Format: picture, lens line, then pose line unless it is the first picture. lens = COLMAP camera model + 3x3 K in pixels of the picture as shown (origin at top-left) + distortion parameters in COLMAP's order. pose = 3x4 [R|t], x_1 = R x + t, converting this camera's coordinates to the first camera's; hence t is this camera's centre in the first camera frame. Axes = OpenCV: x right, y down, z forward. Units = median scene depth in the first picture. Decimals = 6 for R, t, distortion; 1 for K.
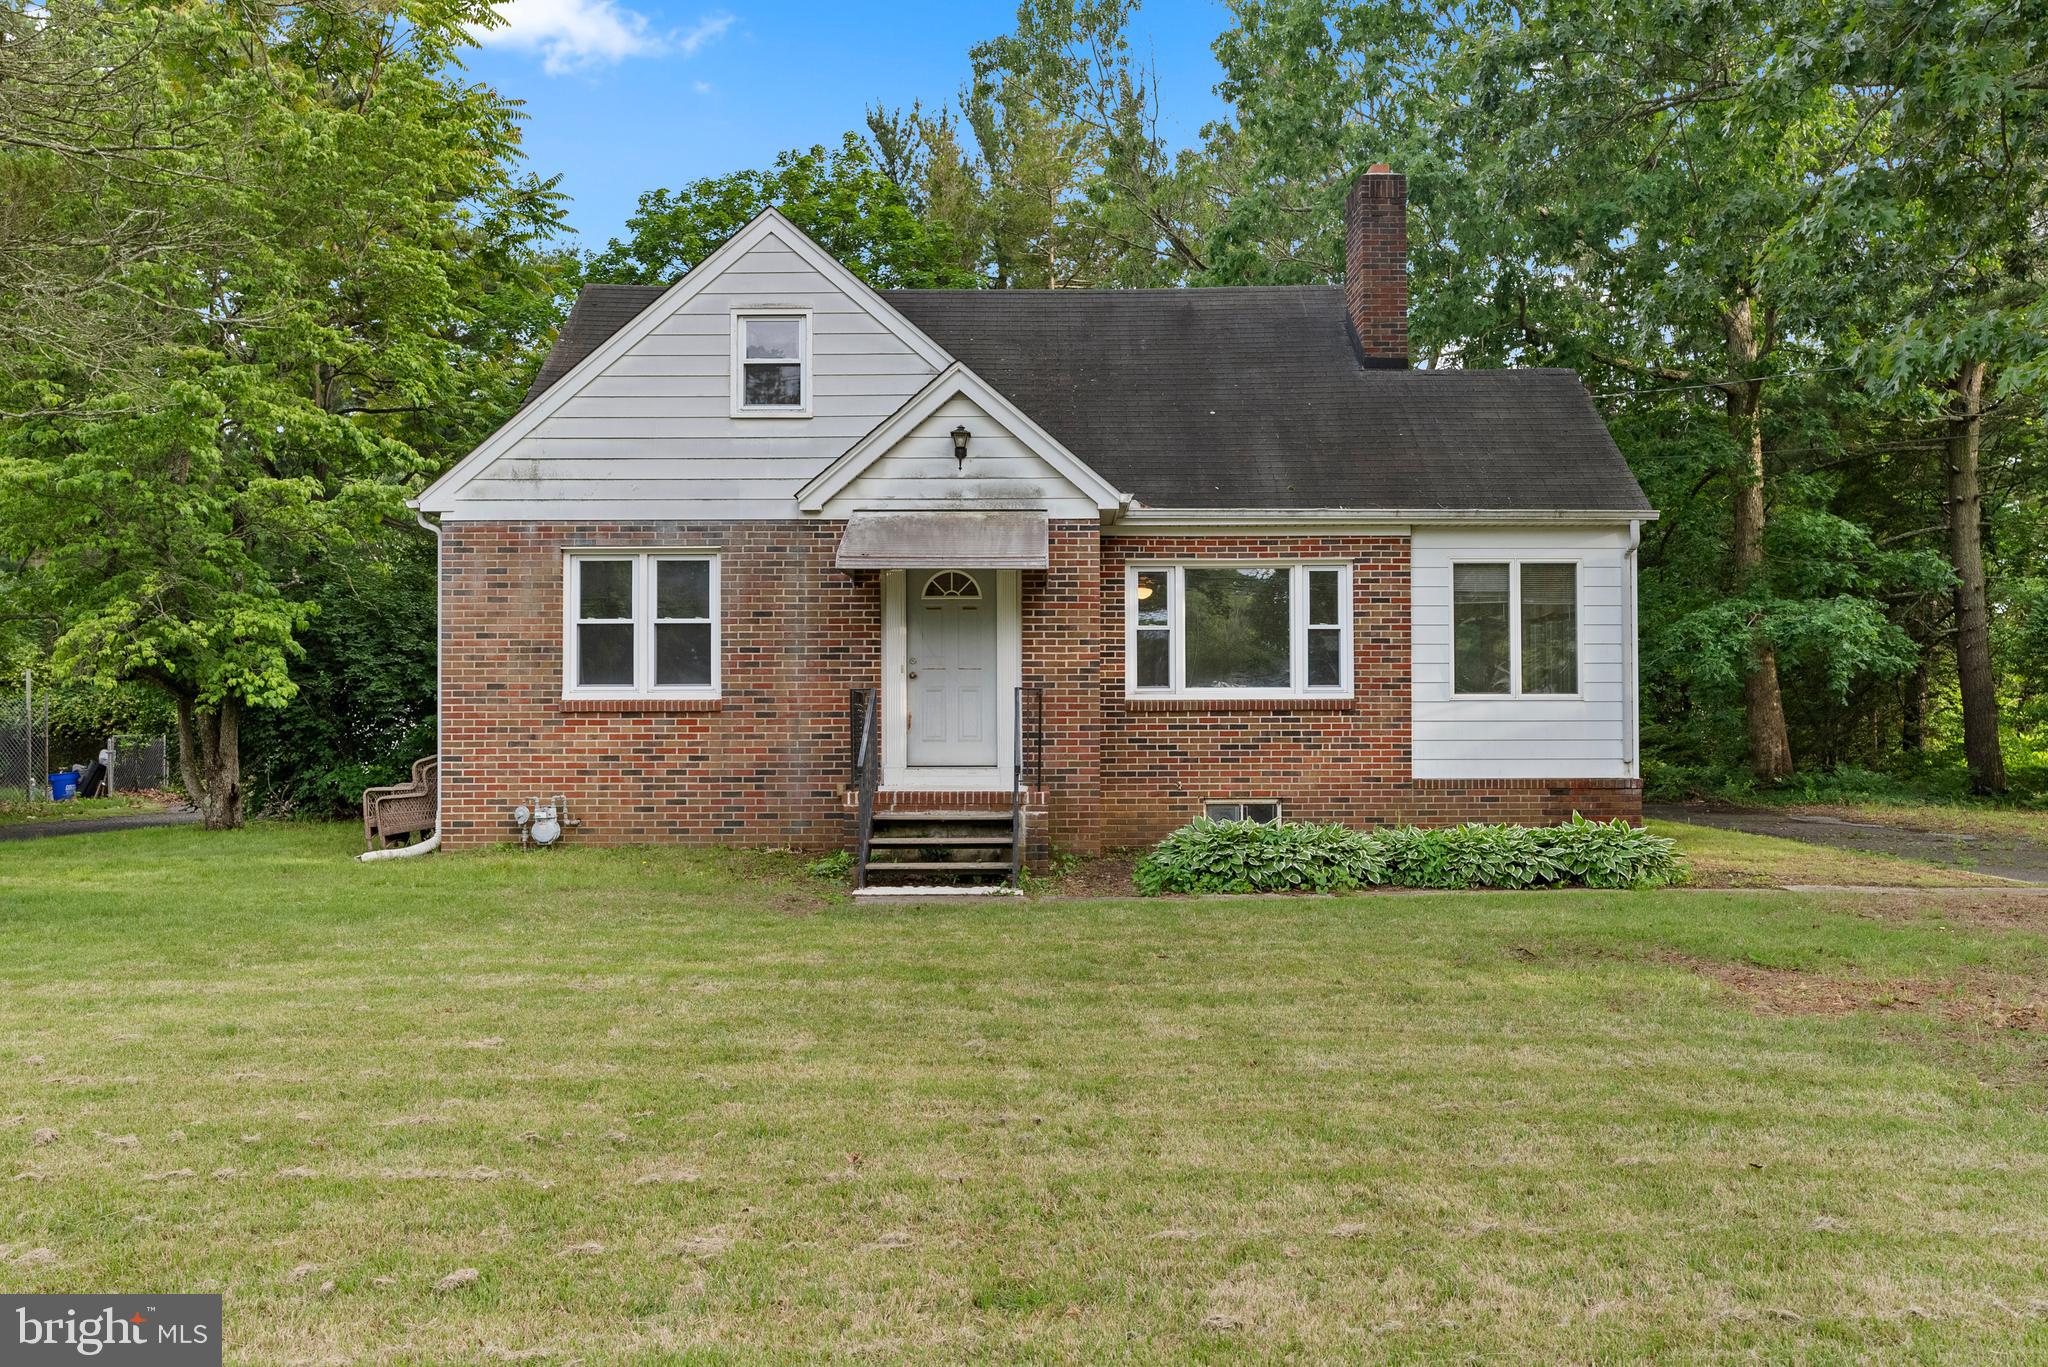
lens RADIAL K [[1568.4, 0, 1025.2], [0, 1568.4, 679.7], [0, 0, 1]] dist [0.006611, 0.009337]
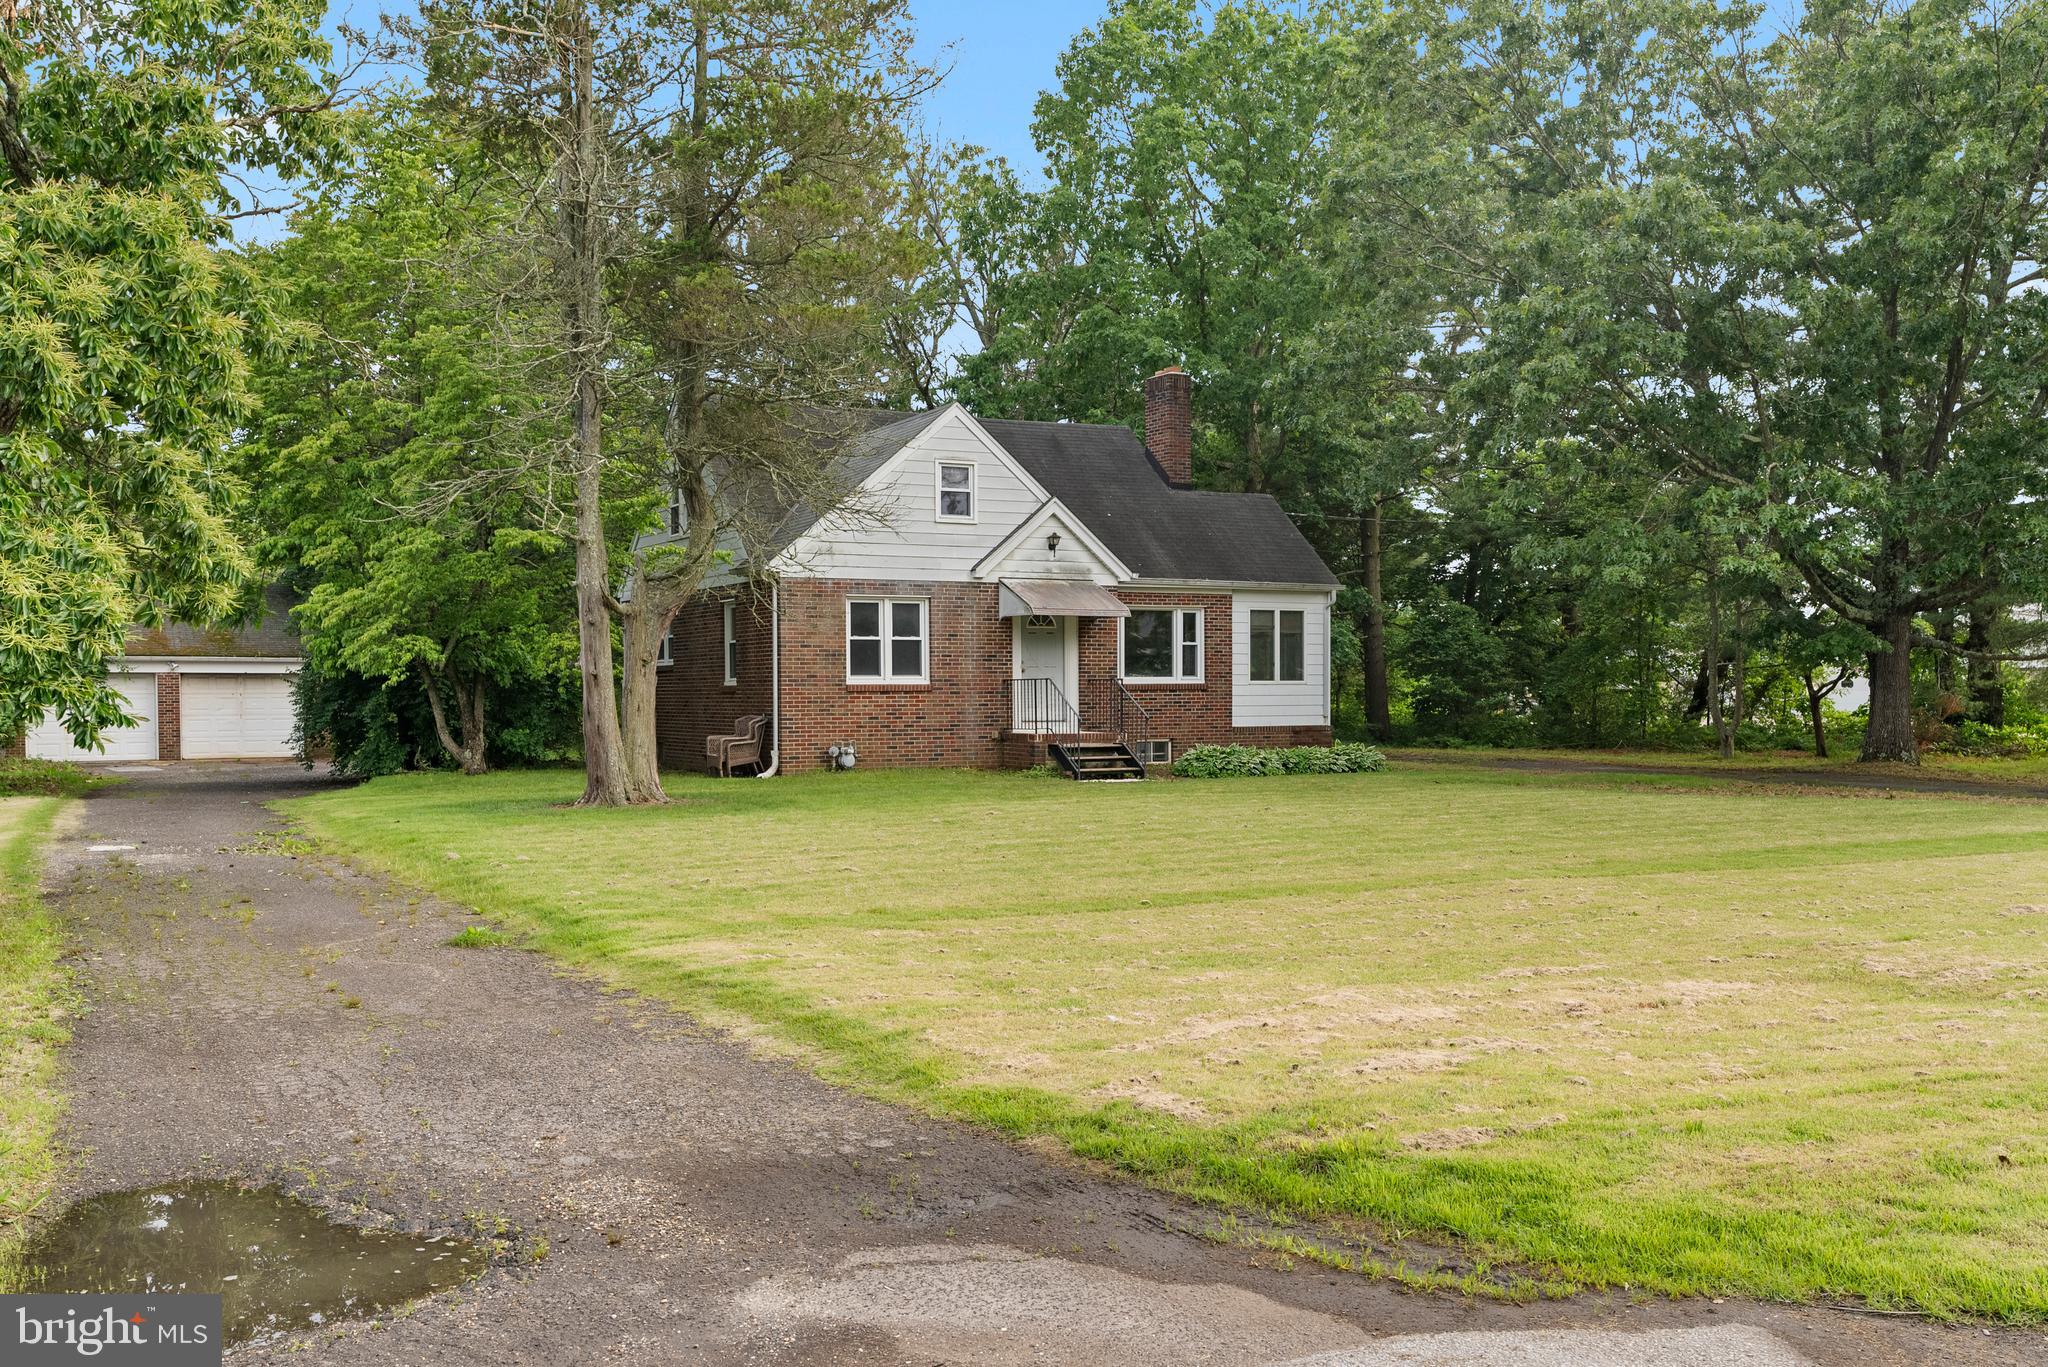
lens RADIAL K [[1834.8, 0, 1026.4], [0, 1834.8, 701.3], [0, 0, 1]] dist [0.110777, 0.003066]
pose [[0.880370, -0.004436, 0.474267, -1.005615], [-0.008868, 0.999628, 0.025811, -0.020608], [-0.474205, -0.026929, 0.880003, -0.796760]]
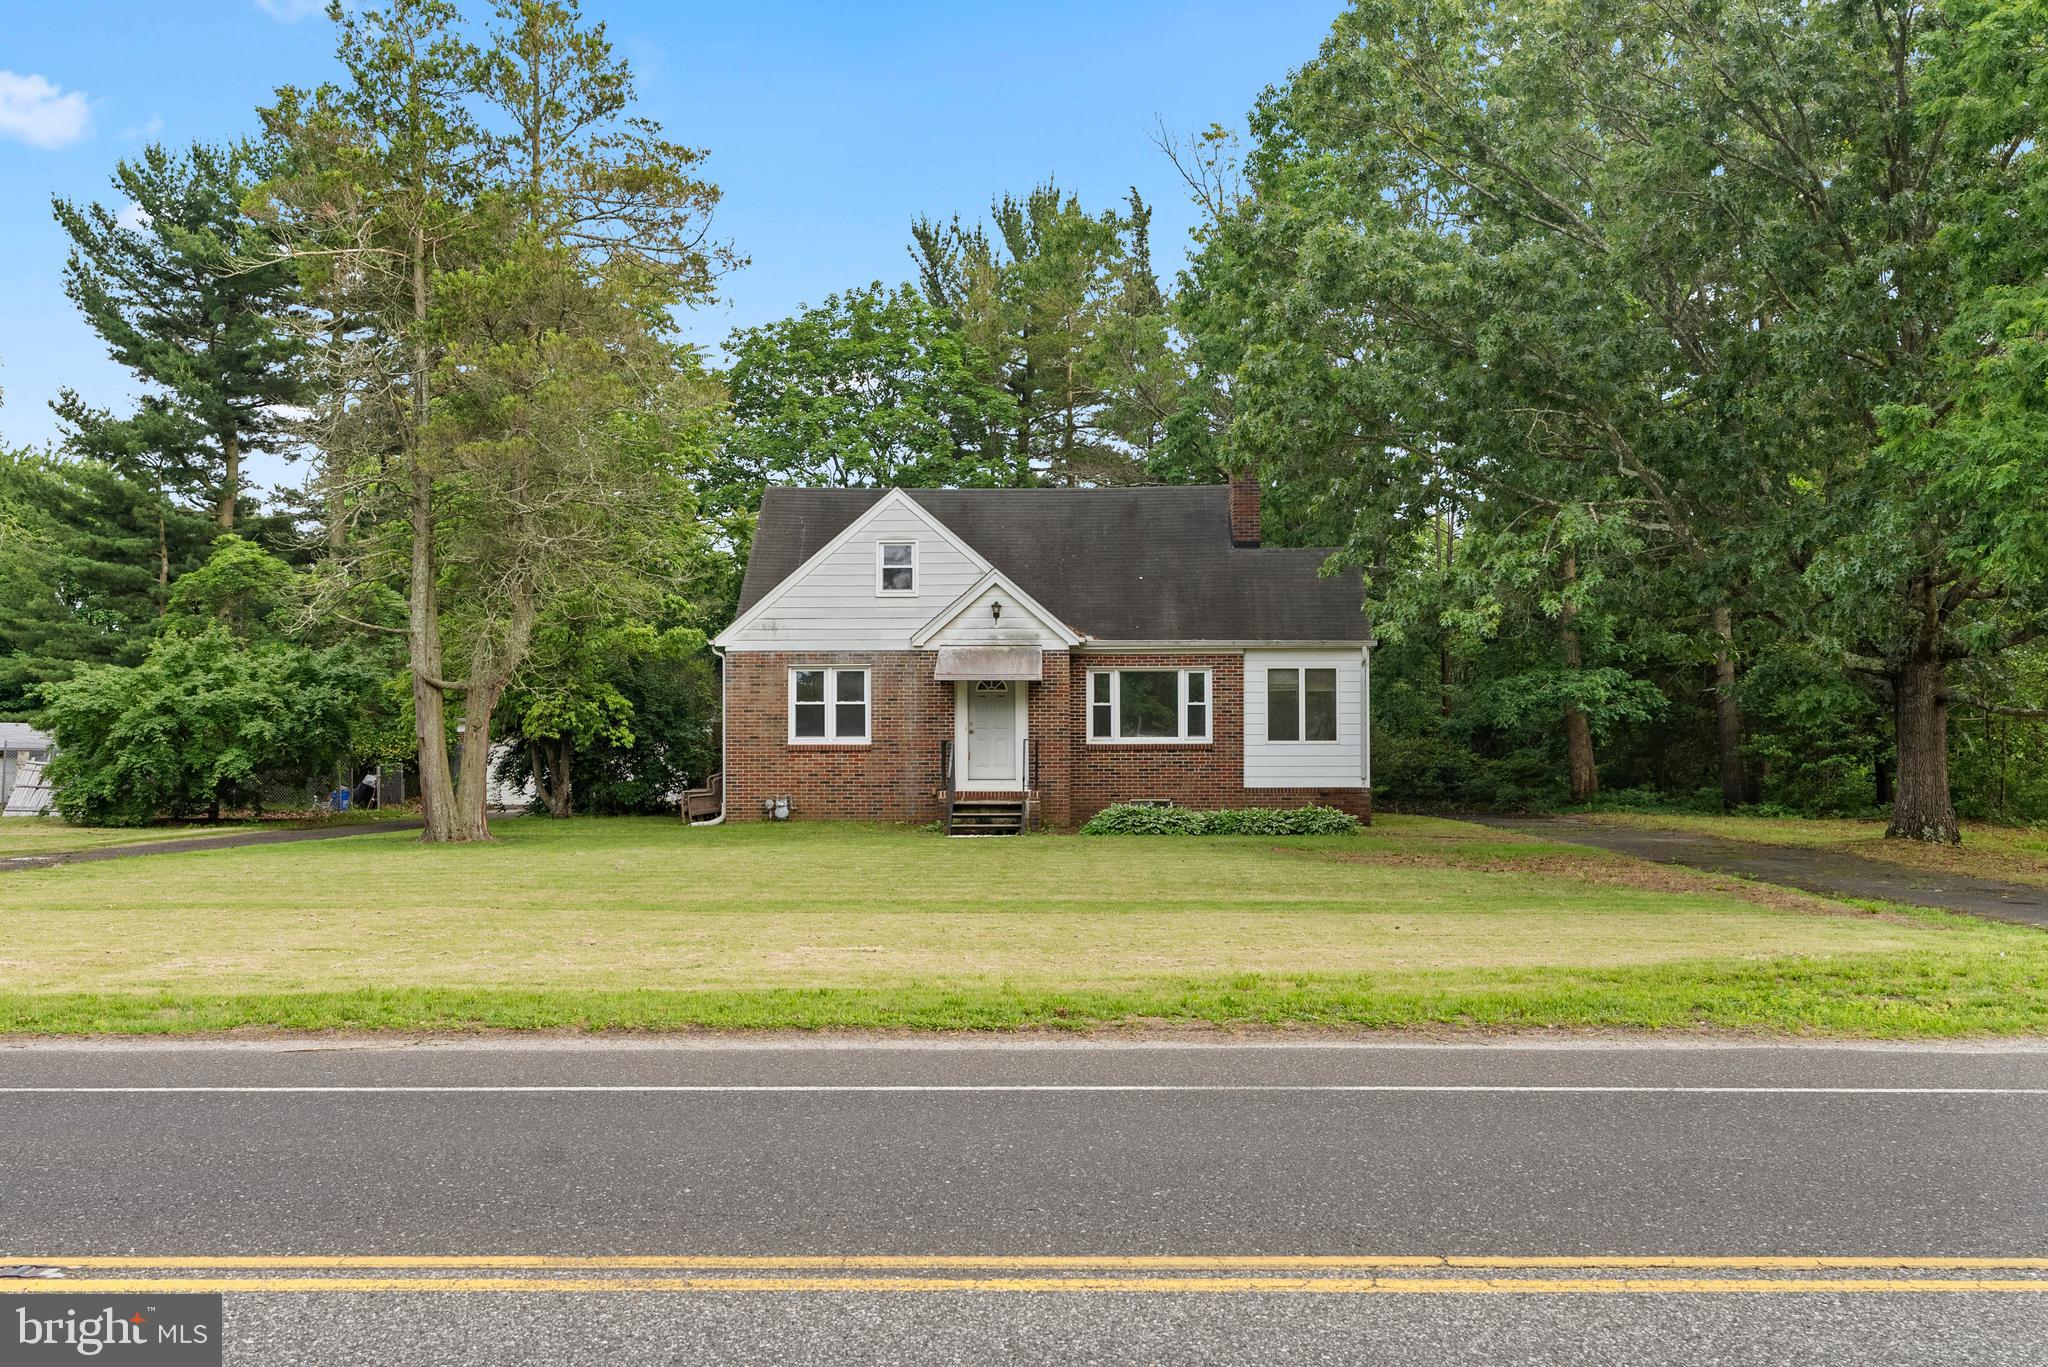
lens RADIAL K [[2038.4, 0, 1020.6], [0, 2038.4, 687.1], [0, 0, 1]] dist [0.004613, 0.000000]
pose [[0.999648, -0.000161, -0.026538, 0.051156], [0.000038, 0.999989, -0.004643, -0.043119], [0.026539, 0.004640, 0.999637, -1.392794]]
